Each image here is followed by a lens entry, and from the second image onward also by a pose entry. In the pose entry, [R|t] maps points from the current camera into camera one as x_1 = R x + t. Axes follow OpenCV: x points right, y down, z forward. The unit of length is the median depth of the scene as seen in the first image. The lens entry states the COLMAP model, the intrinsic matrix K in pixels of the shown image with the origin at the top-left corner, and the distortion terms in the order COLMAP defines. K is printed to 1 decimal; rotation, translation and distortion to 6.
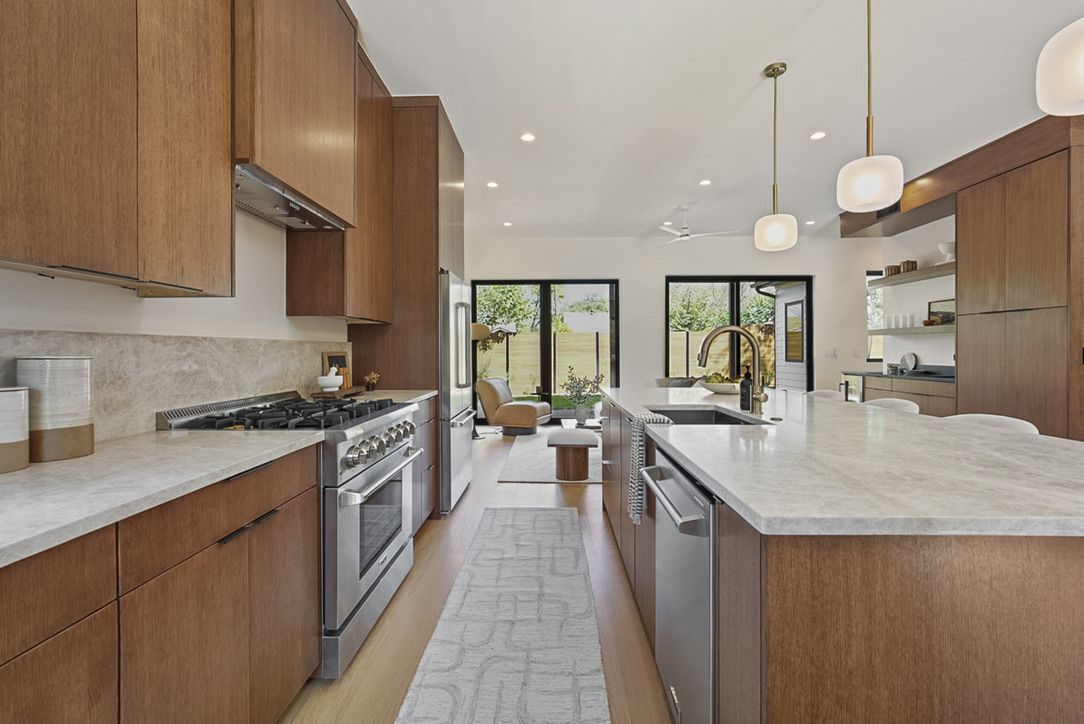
lens RADIAL K [[492.0, 0, 537.0], [0, 492.0, 351.8], [0, 0, 1]] dist [-0.013451, 0.004136]
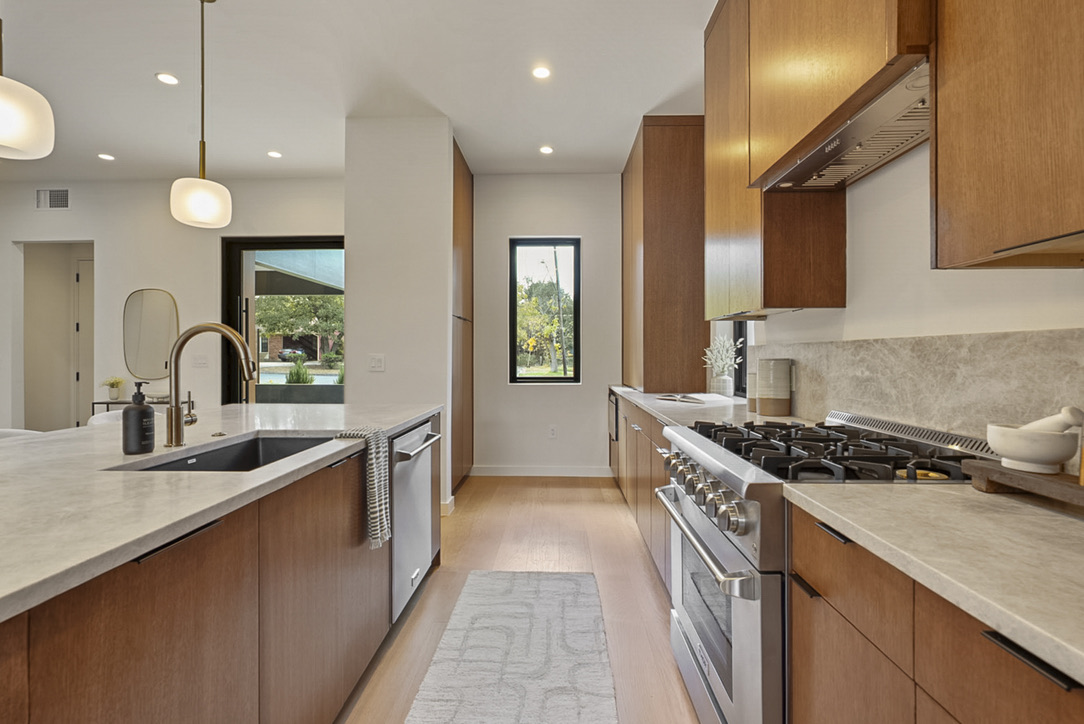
lens RADIAL K [[505.9, 0, 542.1], [0, 505.9, 356.1], [0, 0, 1]] dist [-0.000881, -0.000152]
pose [[-0.999996, 0.002930, -0.000441, -0.092403], [0.002927, 0.999981, 0.005438, -0.007459], [0.000457, 0.005437, -0.999985, 1.860686]]
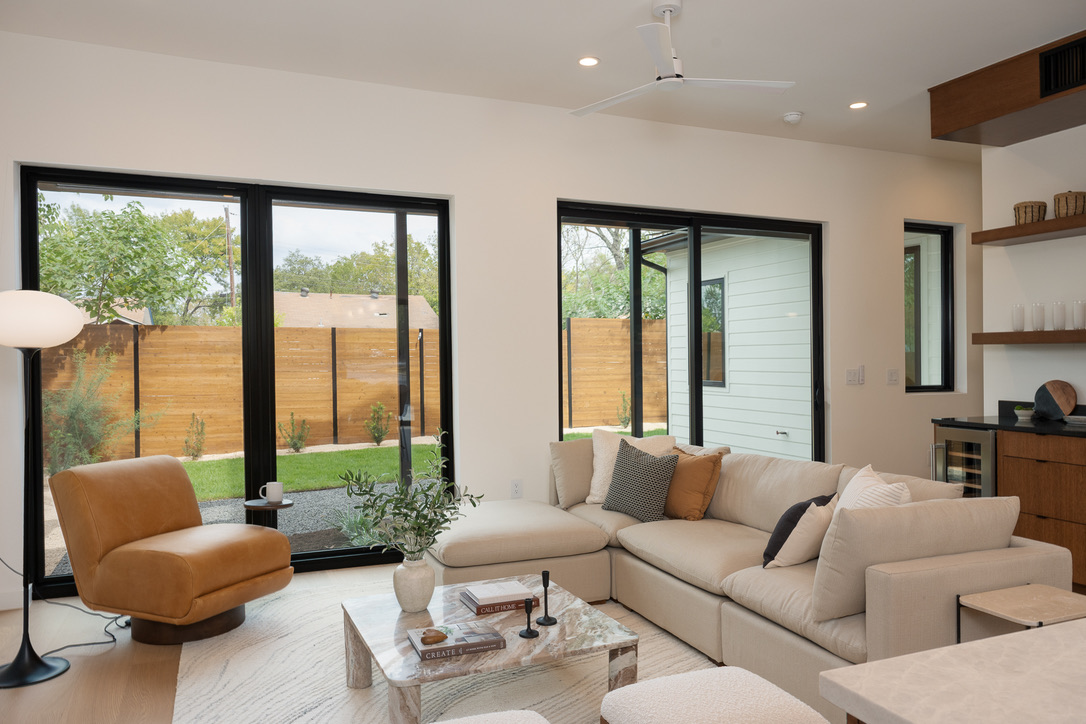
lens RADIAL K [[772.8, 0, 544.8], [0, 772.8, 359.3], [0, 0, 1]] dist [-0.014774, -0.002593]
pose [[0.908430, 0.002808, 0.418027, -0.043599], [-0.002173, 0.999996, -0.001995, -0.018398], [-0.418030, 0.000904, 0.908433, 0.550035]]
